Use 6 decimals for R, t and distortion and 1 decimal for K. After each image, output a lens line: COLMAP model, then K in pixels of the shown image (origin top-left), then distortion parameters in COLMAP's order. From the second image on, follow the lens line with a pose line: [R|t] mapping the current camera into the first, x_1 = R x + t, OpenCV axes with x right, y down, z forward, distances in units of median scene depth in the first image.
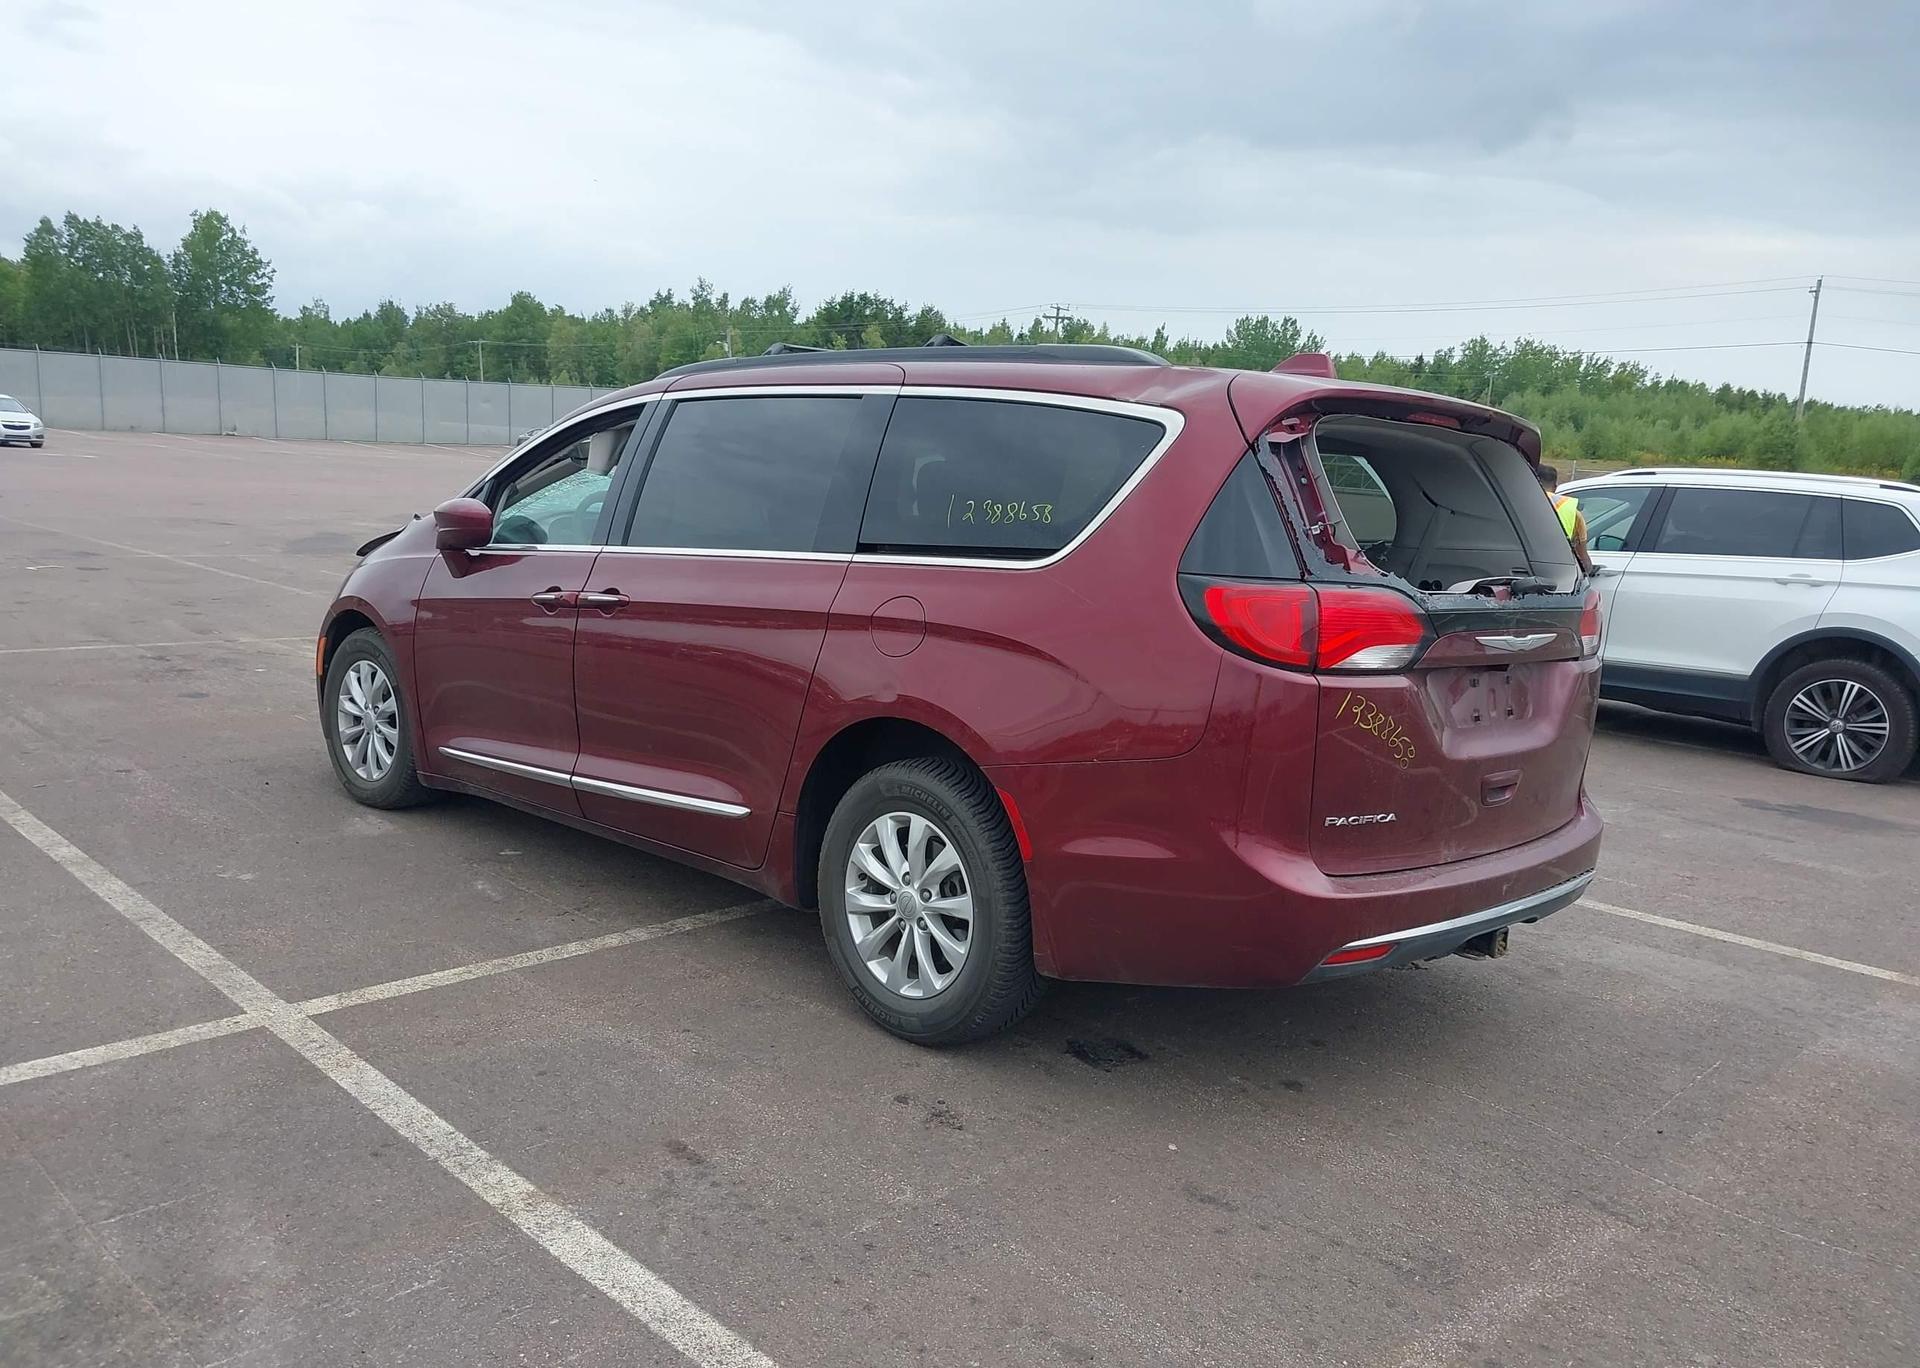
lens RADIAL K [[1496.7, 0, 969.1], [0, 1496.7, 700.3], [0, 0, 1]] dist [0.095244, -0.183437]
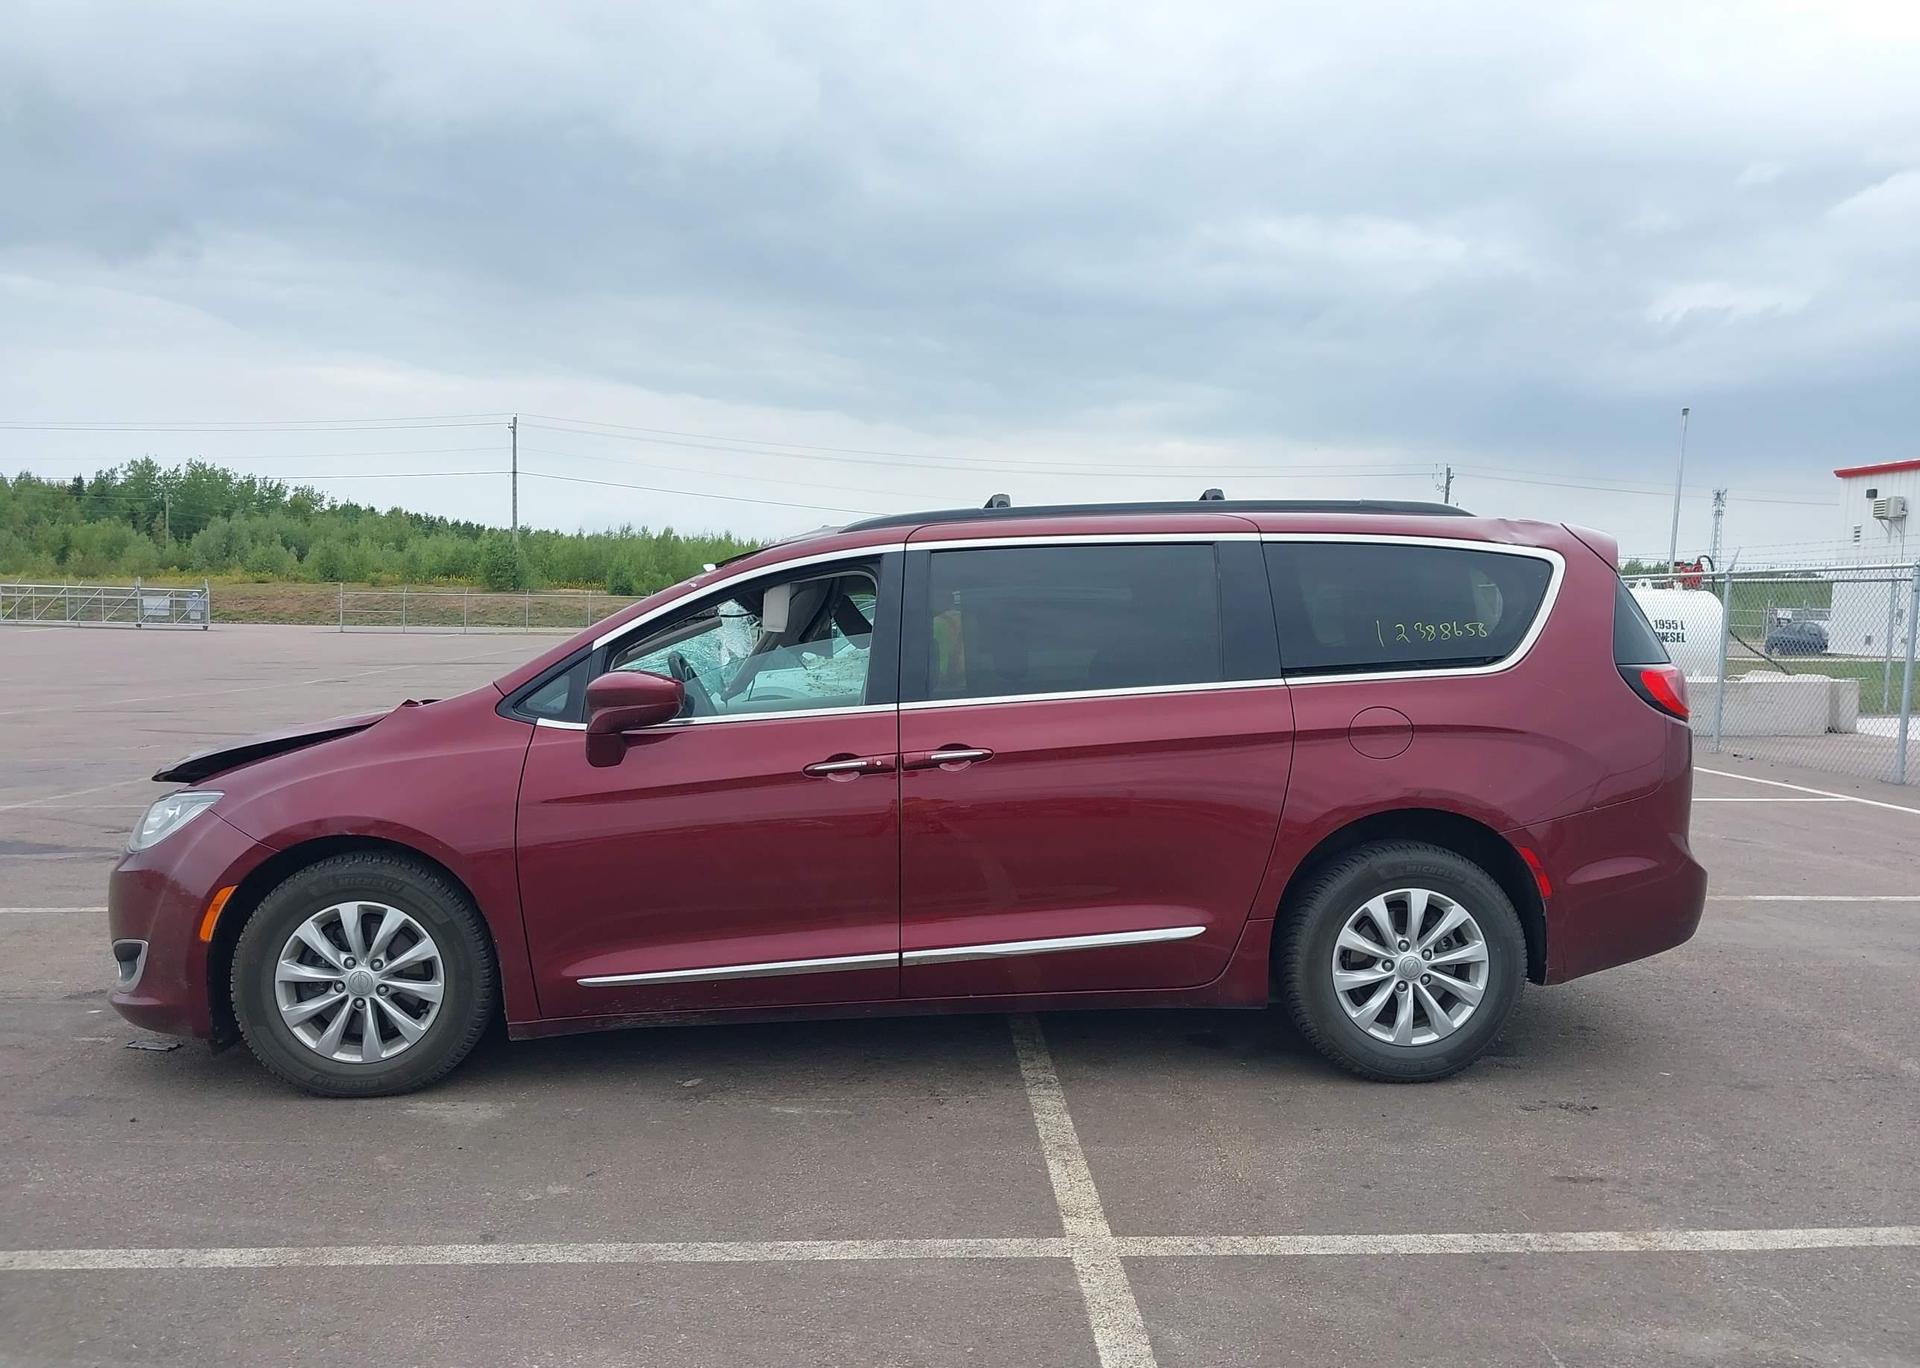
lens RADIAL K [[1513.8, 0, 955.6], [0, 1513.8, 686.3], [0, 0, 1]] dist [0.056076, -0.086350]
pose [[0.674926, -0.083963, 0.733093, -0.672939], [0.148661, 0.988606, -0.023638, -0.062876], [-0.722755, 0.124937, 0.679717, 0.245089]]
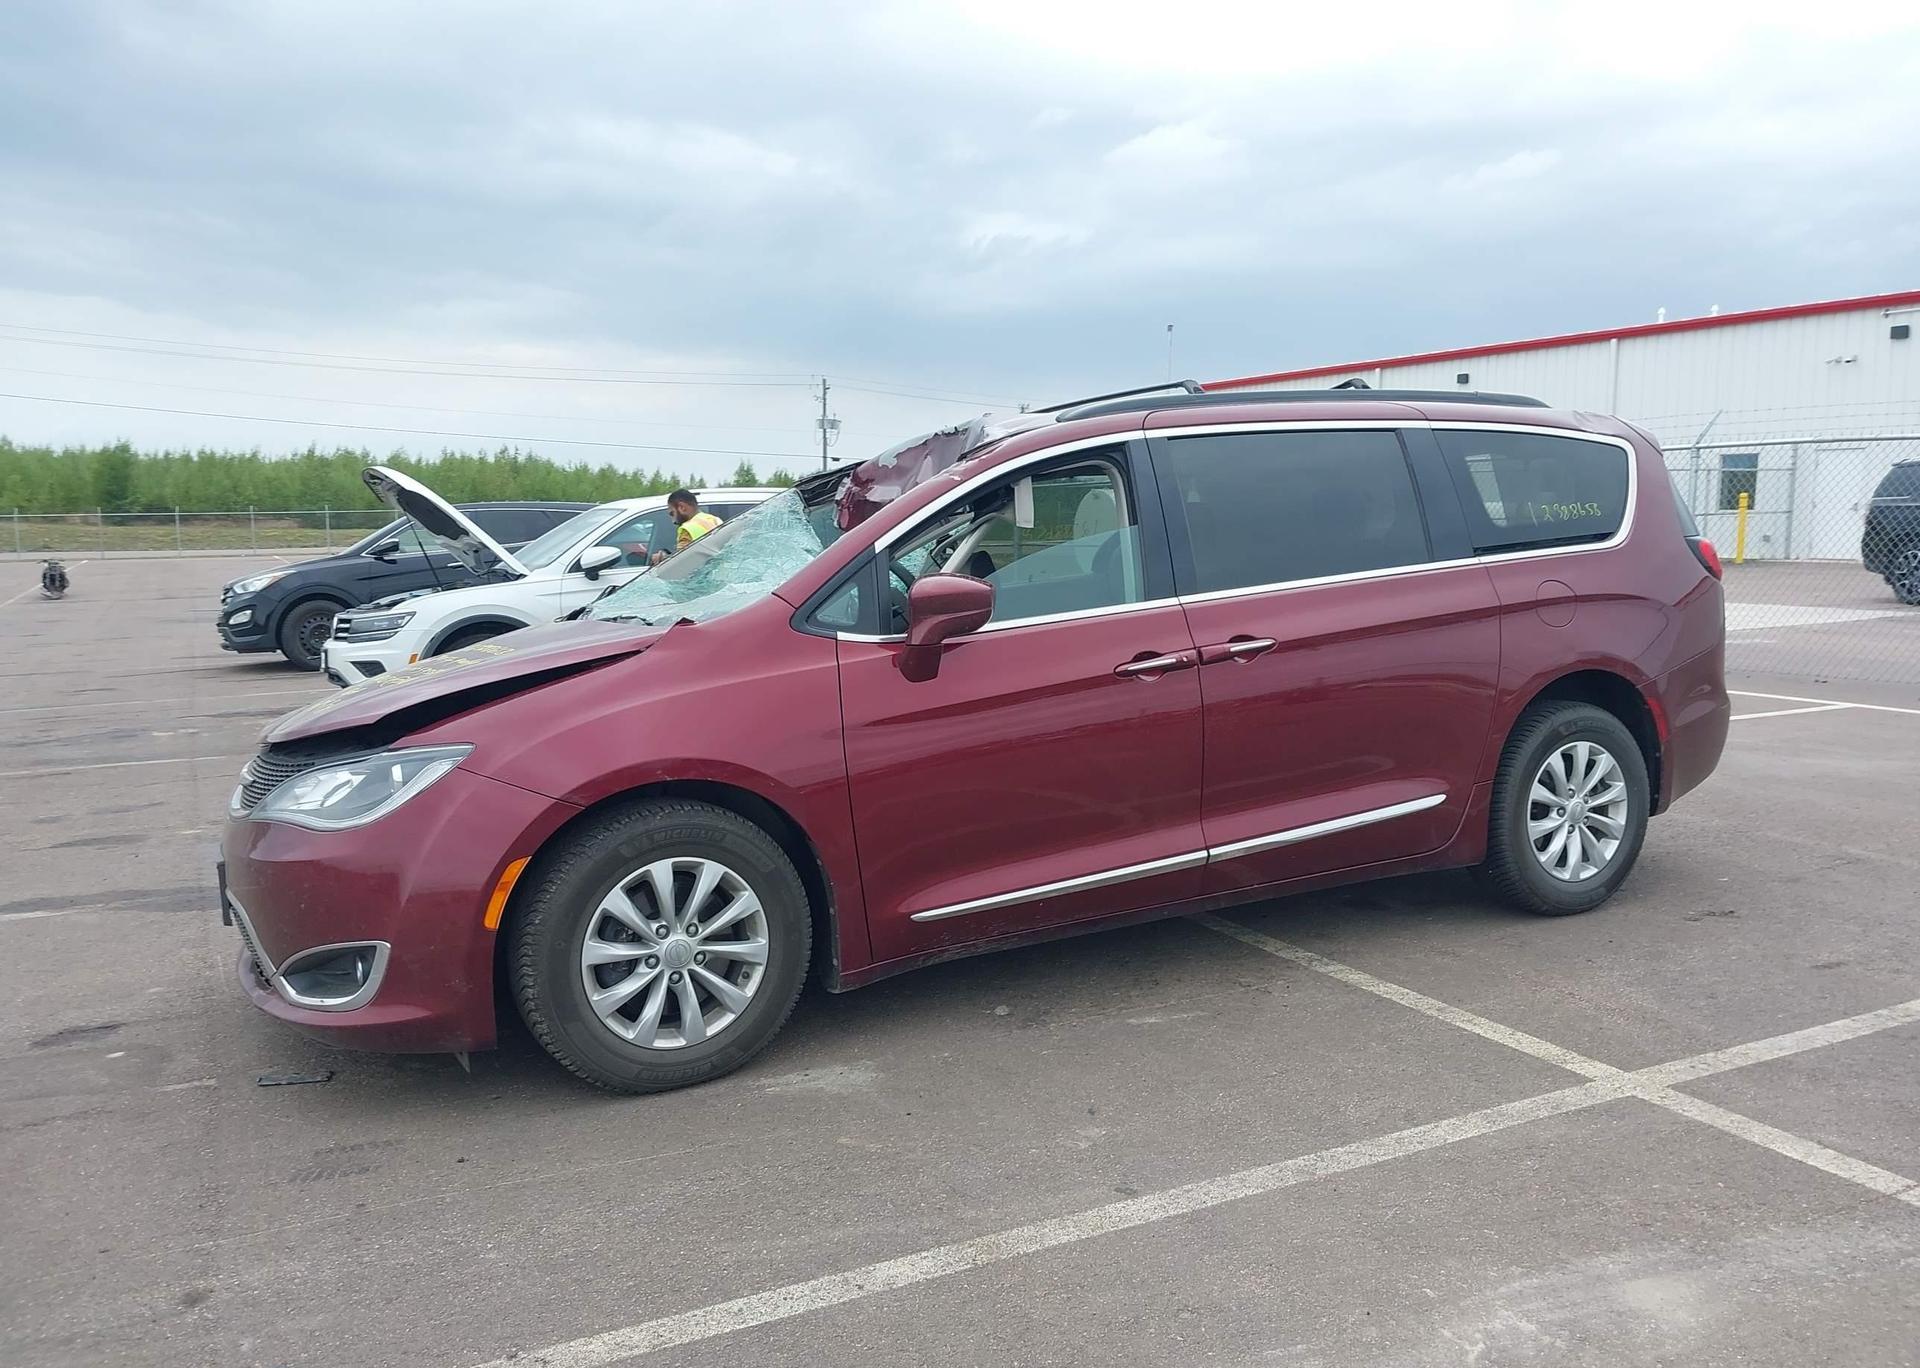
lens RADIAL K [[1500.1, 0, 963.3], [0, 1500.1, 682.1], [0, 0, 1]] dist [0.026408, -0.004898]
pose [[0.310006, -0.161287, 0.936954, -0.849158], [0.186995, 0.976599, 0.106241, -0.128791], [-0.932164, 0.142270, 0.332911, 0.615583]]
